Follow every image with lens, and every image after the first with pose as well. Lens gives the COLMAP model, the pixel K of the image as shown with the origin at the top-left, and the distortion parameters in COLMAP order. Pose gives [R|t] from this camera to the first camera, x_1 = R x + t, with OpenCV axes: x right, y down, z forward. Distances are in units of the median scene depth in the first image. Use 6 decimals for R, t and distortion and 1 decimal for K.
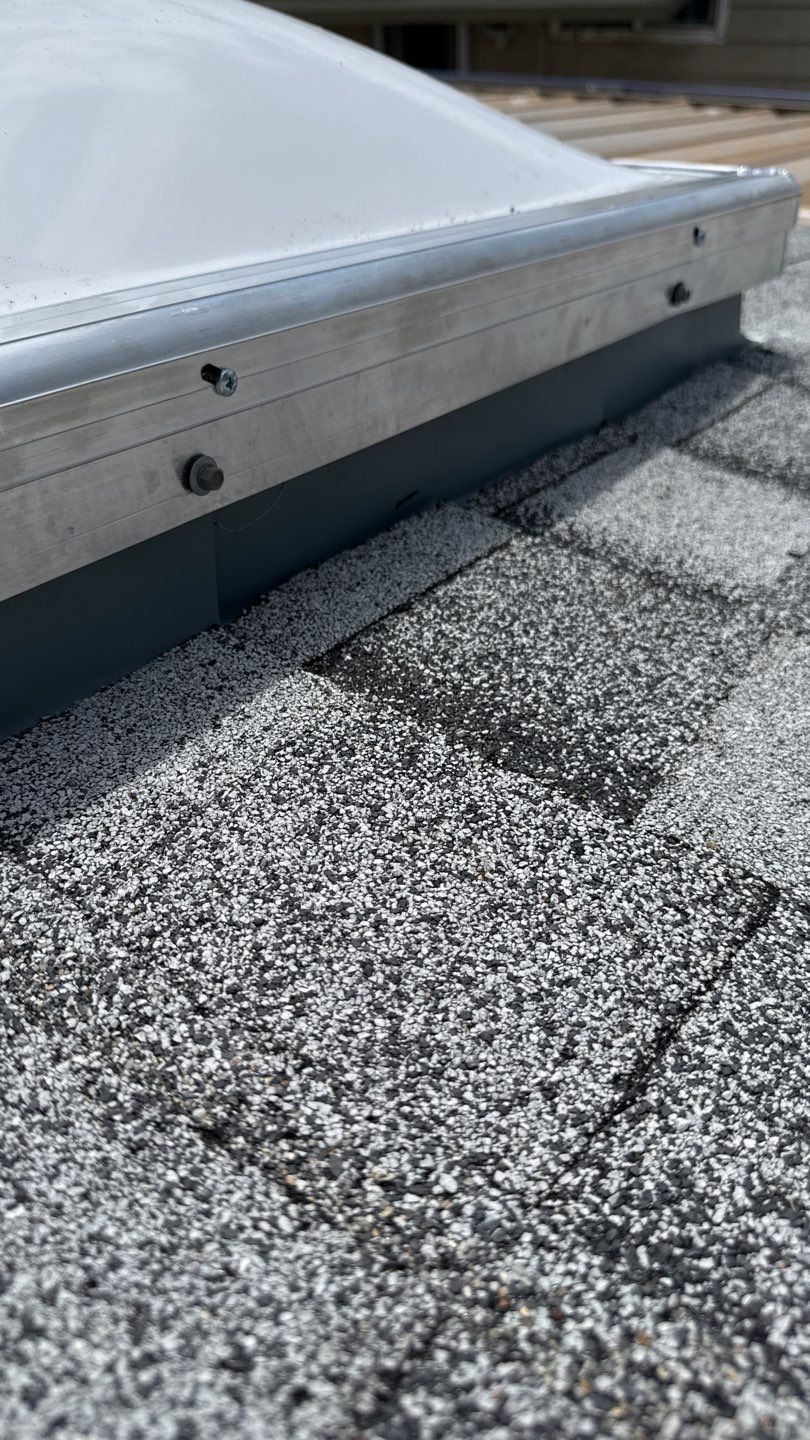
lens RADIAL K [[1056.0, 0, 383.7], [0, 1056.0, 715.3], [0, 0, 1]] dist [0.083322, -0.188523]
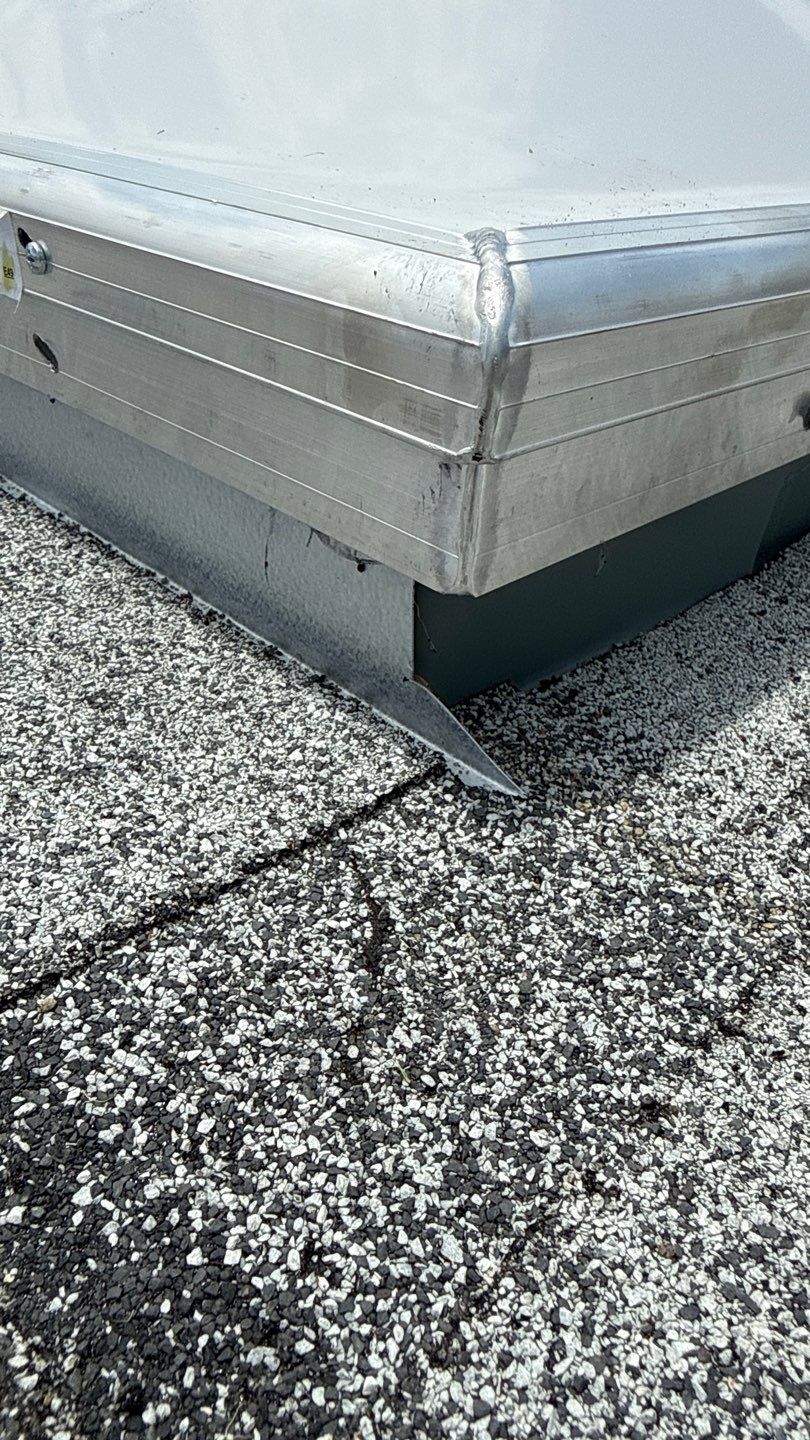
lens RADIAL K [[1028.2, 0, 405.0], [0, 1028.2, 720.0], [0, 0, 1]] dist [-0.000856, 0.000179]
pose [[0.985381, 0.148247, -0.083949, -0.526398], [-0.146319, 0.988821, 0.028709, 0.089279], [0.087267, -0.016005, 0.996056, 0.072819]]
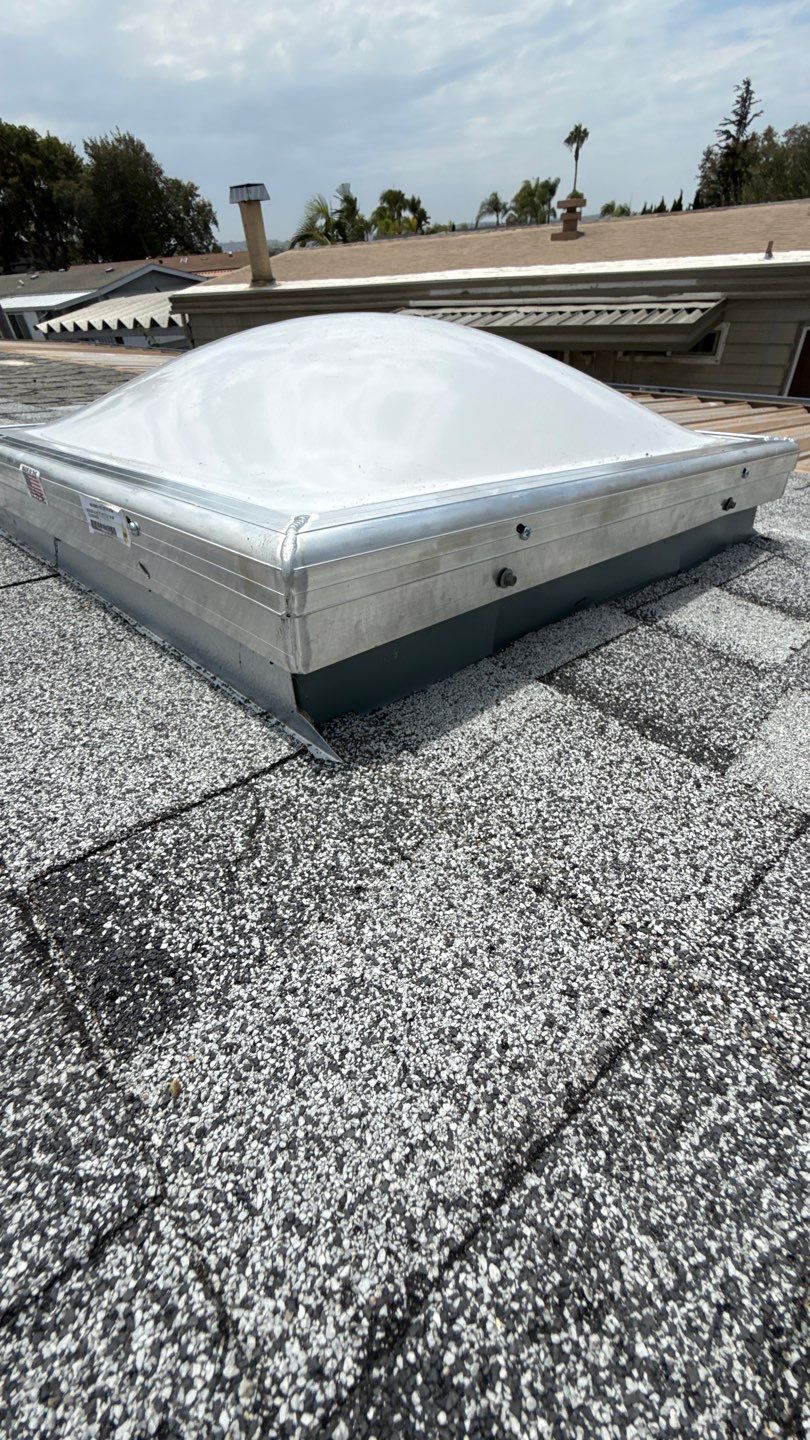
lens RADIAL K [[570.3, 0, 405.0], [0, 570.3, 720.0], [0, 0, 1]] dist [-0.000077, 0.000120]
pose [[0.986002, 0.106394, -0.128373, -0.239054], [-0.106585, 0.994289, 0.005403, 0.065734], [0.128215, 0.008356, 0.991711, -0.105528]]
